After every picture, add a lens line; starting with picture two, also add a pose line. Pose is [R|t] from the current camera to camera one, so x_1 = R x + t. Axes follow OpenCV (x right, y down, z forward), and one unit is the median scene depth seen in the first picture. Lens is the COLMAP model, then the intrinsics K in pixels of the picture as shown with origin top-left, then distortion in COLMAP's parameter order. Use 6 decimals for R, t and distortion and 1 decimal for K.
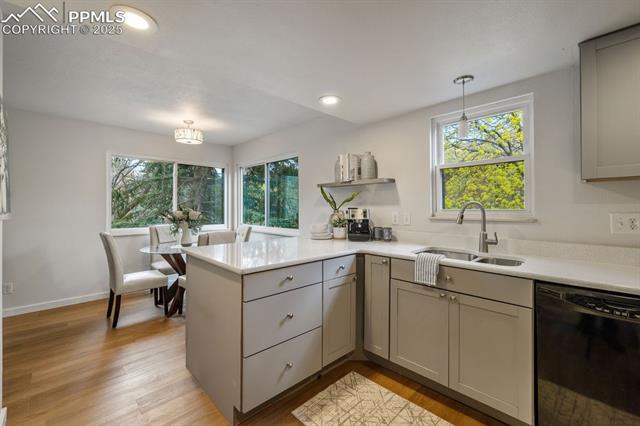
lens RADIAL K [[266.7, 0, 321.3], [0, 266.7, 208.3], [0, 0, 1]] dist [0.003275, -0.000491]
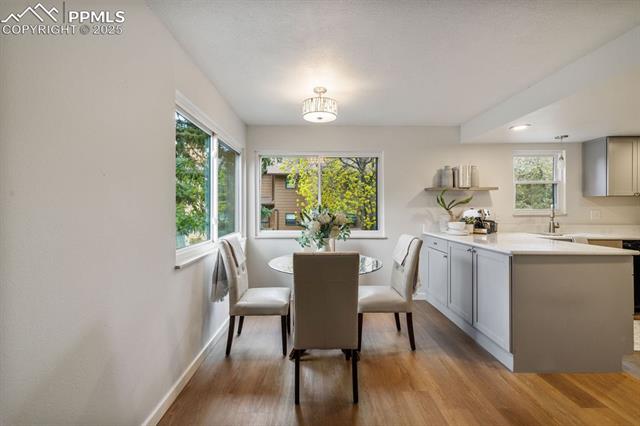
lens RADIAL K [[266.7, 0, 316.3], [0, 266.7, 207.8], [0, 0, 1]] dist [0.003275, -0.000491]
pose [[0.694955, 0.001685, 0.719051, -1.803677], [0.004023, 0.999972, -0.006232, 0.000737], [-0.719042, 0.007224, 0.694929, 0.893508]]
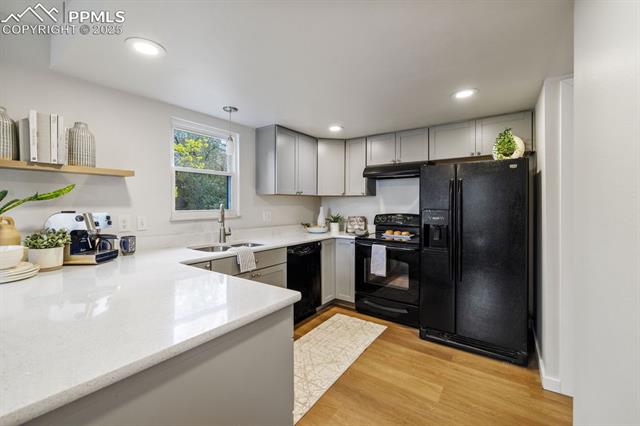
lens RADIAL K [[266.7, 0, 319.5], [0, 266.7, 206.9], [0, 0, 1]] dist [0.003275, -0.000491]
pose [[-0.182076, -0.006258, 0.983265, -0.762706], [0.002210, 0.999975, 0.006774, -0.018541], [-0.983282, 0.003406, -0.182058, 0.774342]]
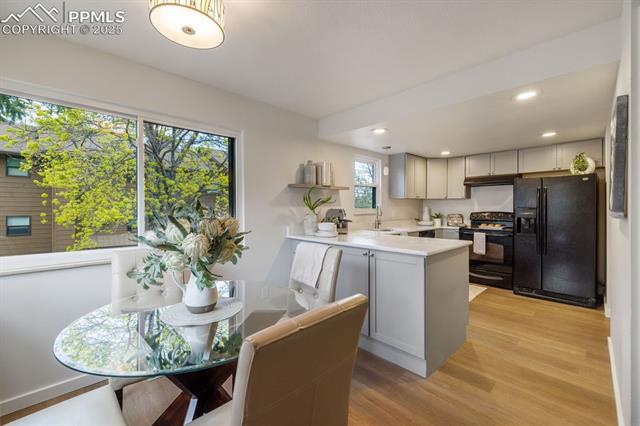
lens RADIAL K [[266.7, 0, 318.0], [0, 266.7, 210.8], [0, 0, 1]] dist [0.003275, -0.000491]
pose [[0.008246, -0.009699, 0.999919, -1.519508], [0.006342, 0.999933, 0.009647, -0.000735], [-0.999946, 0.006262, 0.008307, 1.457157]]
